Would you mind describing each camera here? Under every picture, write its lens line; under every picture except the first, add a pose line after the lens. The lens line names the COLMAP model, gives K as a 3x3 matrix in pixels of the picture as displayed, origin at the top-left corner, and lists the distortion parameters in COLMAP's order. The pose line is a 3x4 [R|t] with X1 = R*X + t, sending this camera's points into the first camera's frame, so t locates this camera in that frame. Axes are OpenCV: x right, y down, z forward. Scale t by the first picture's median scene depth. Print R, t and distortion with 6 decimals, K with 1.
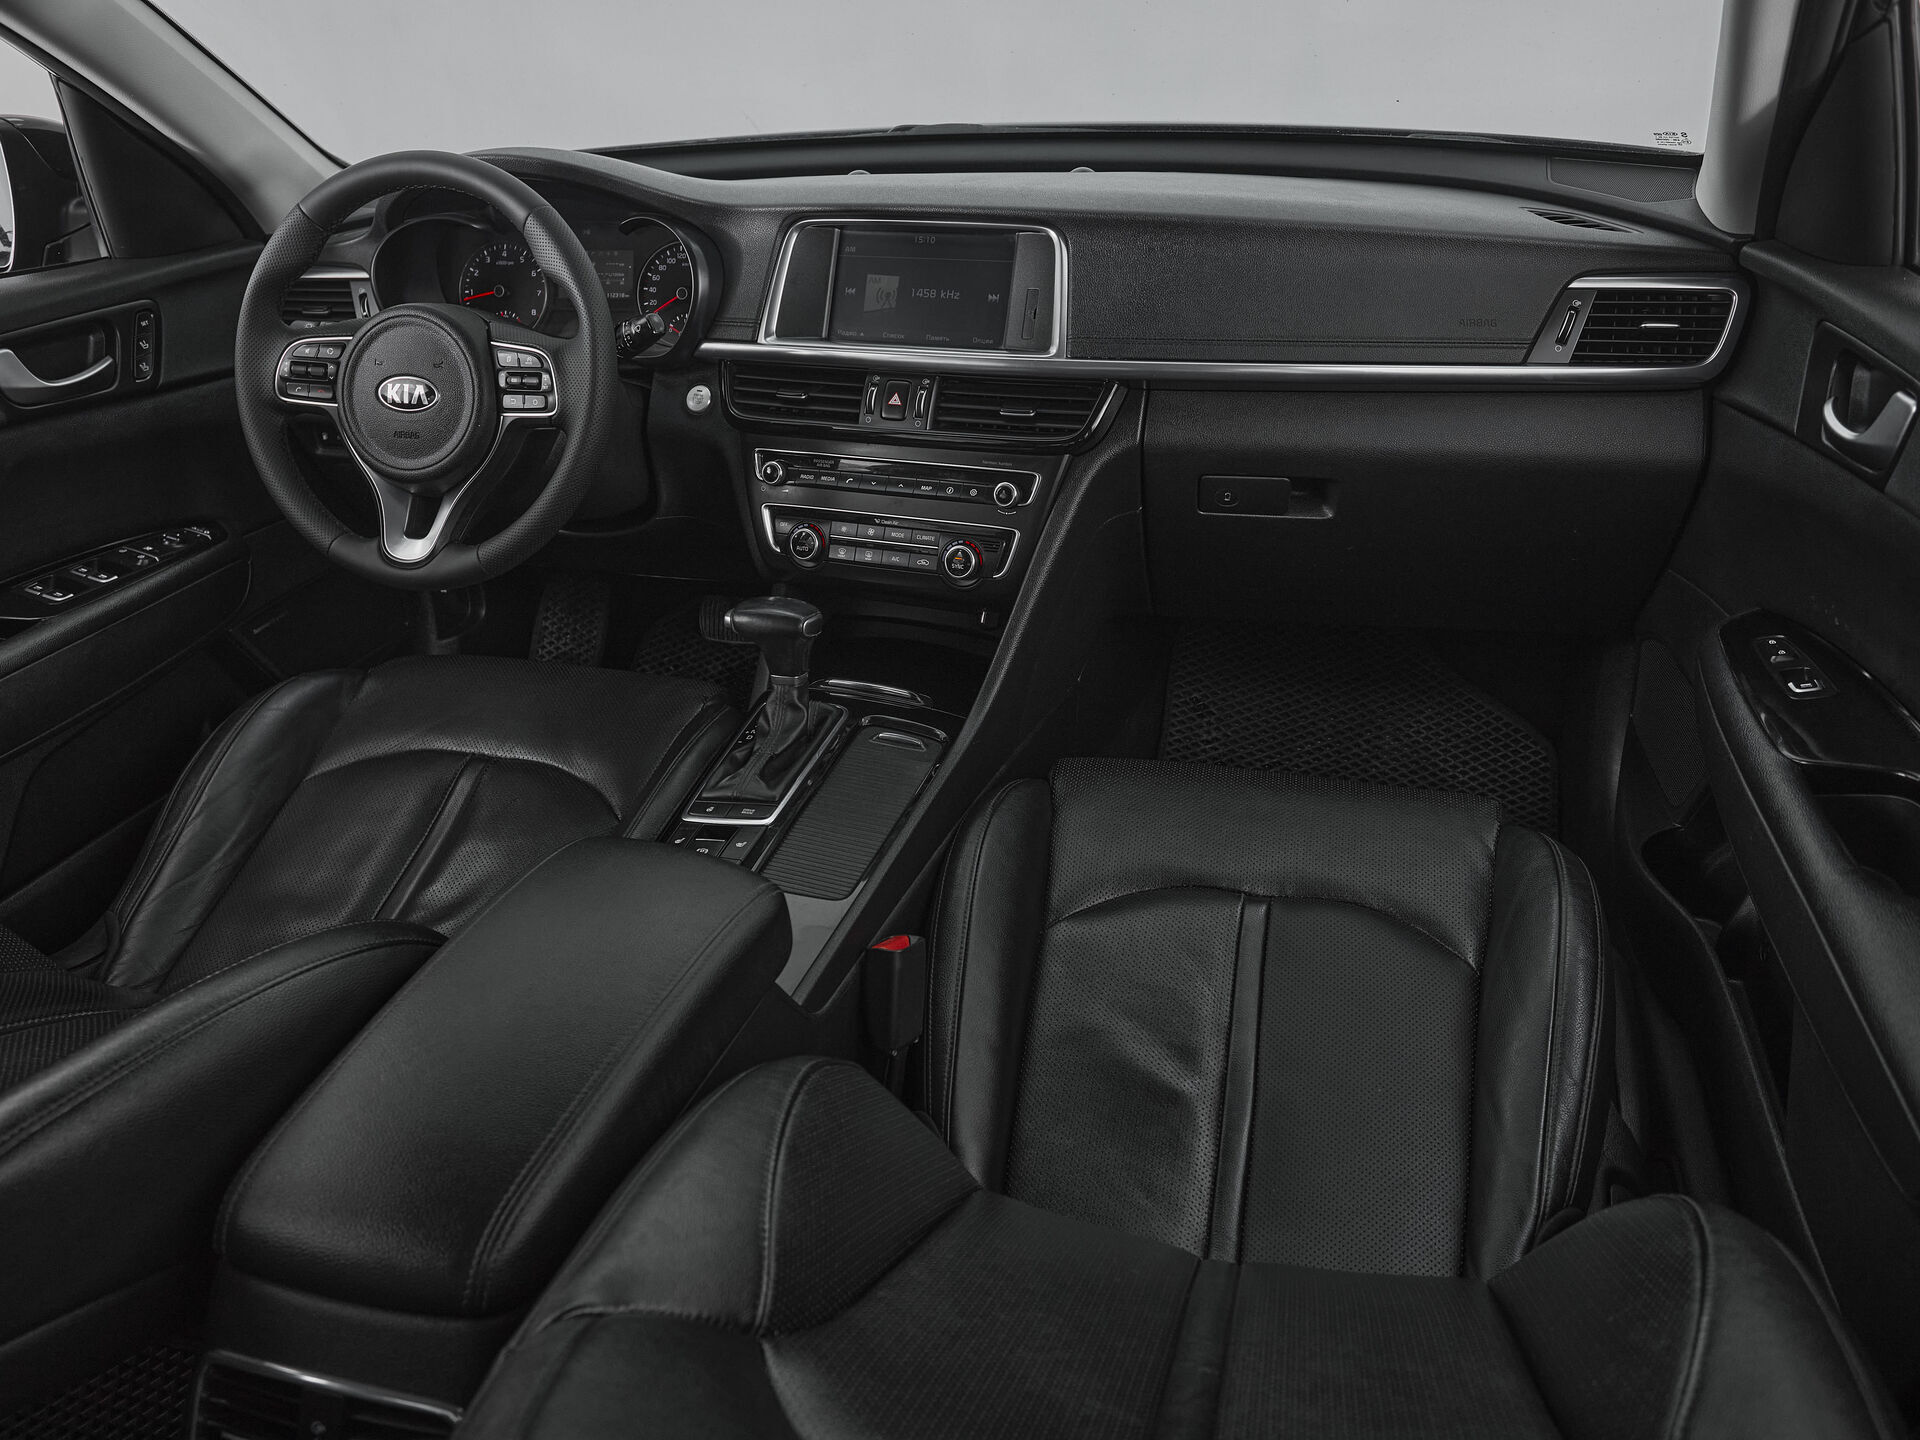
lens RADIAL K [[1455.1, 0, 966.8], [0, 1455.1, 734.3], [0, 0, 1]] dist [-0.046078, 0.061610]
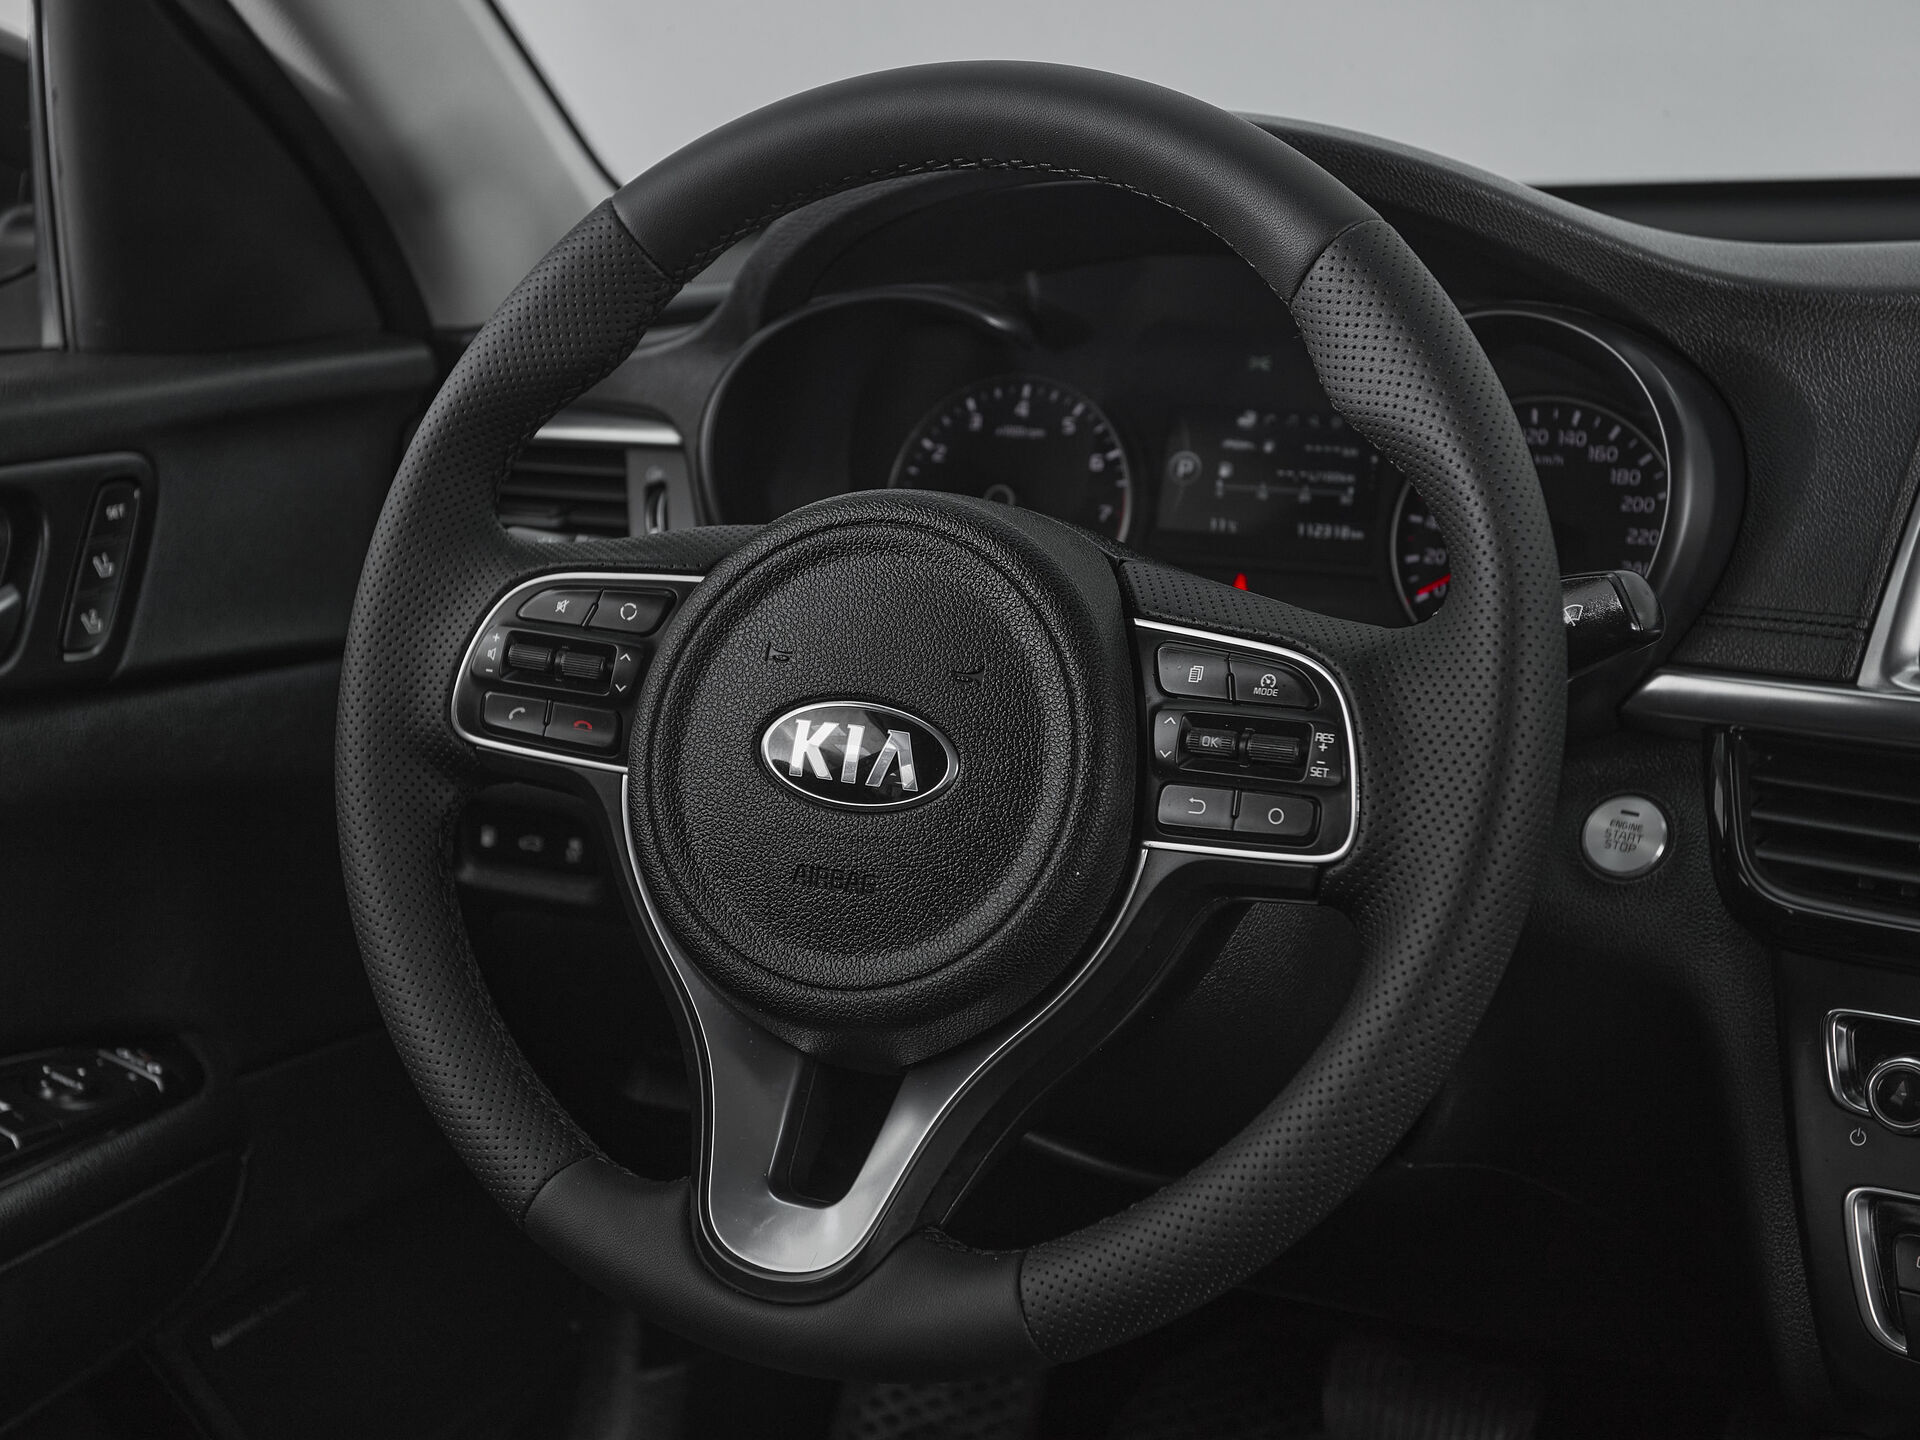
lens RADIAL K [[2675.2, 0, 881.8], [0, 2675.2, 683.4], [0, 0, 1]] dist [0.027854, 0.050527]
pose [[0.978626, 0.073559, -0.192041, -0.257729], [-0.121993, 0.959437, -0.254161, -0.096478], [0.165555, 0.272156, 0.947904, 0.416130]]
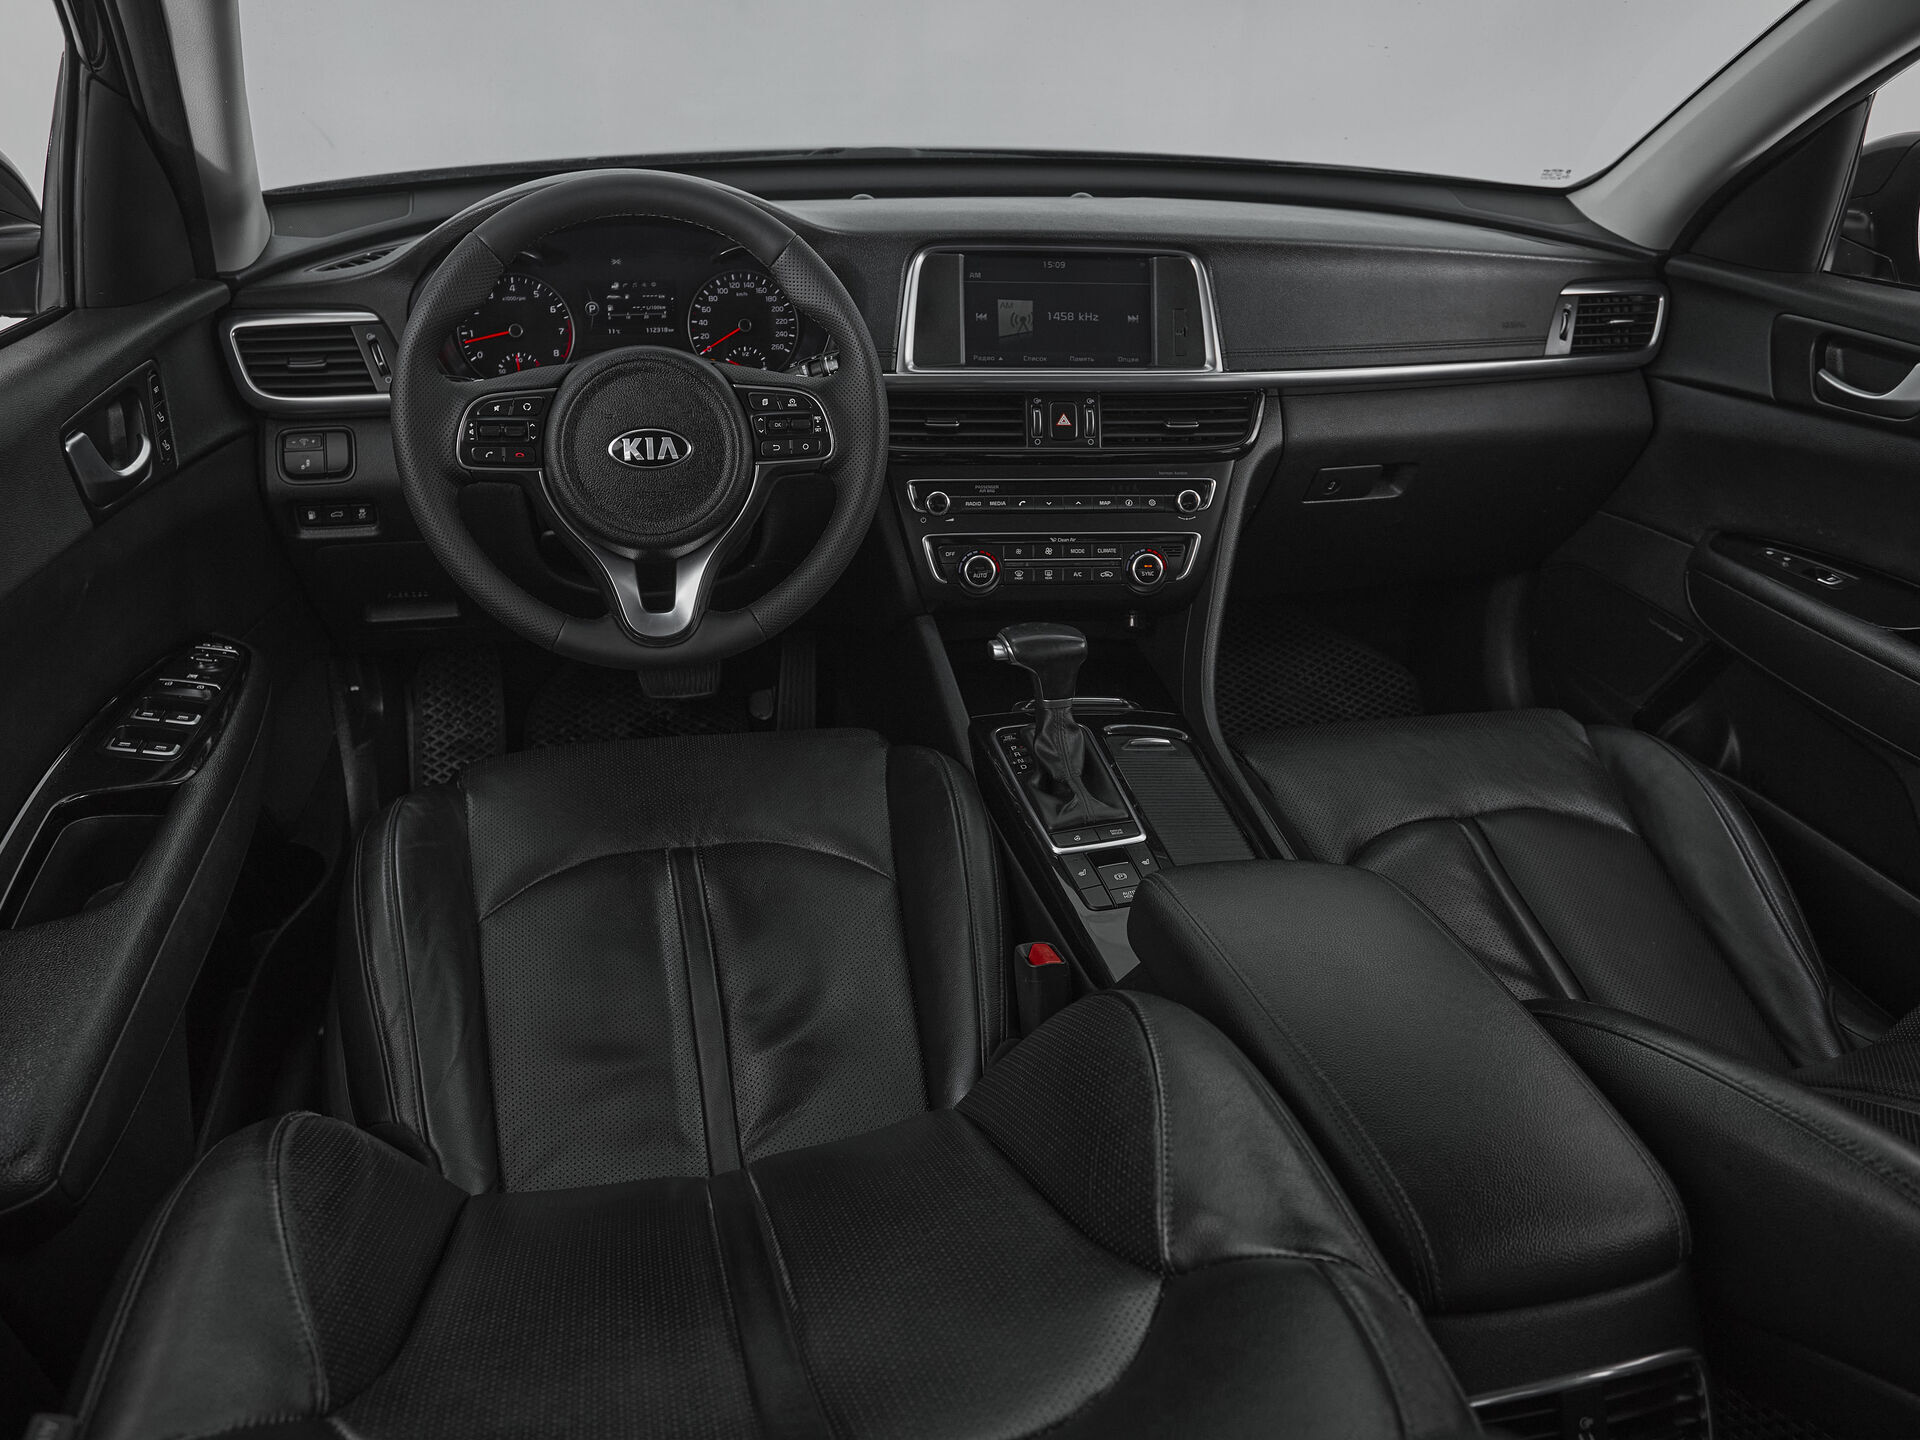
lens RADIAL K [[1455.1, 0, 966.8], [0, 1455.1, 734.3], [0, 0, 1]] dist [-0.046078, 0.061610]
pose [[0.874257, -0.166595, 0.455984, -0.624408], [0.168990, 0.984965, 0.035855, -0.061181], [-0.455102, 0.045711, 0.889265, 0.129856]]
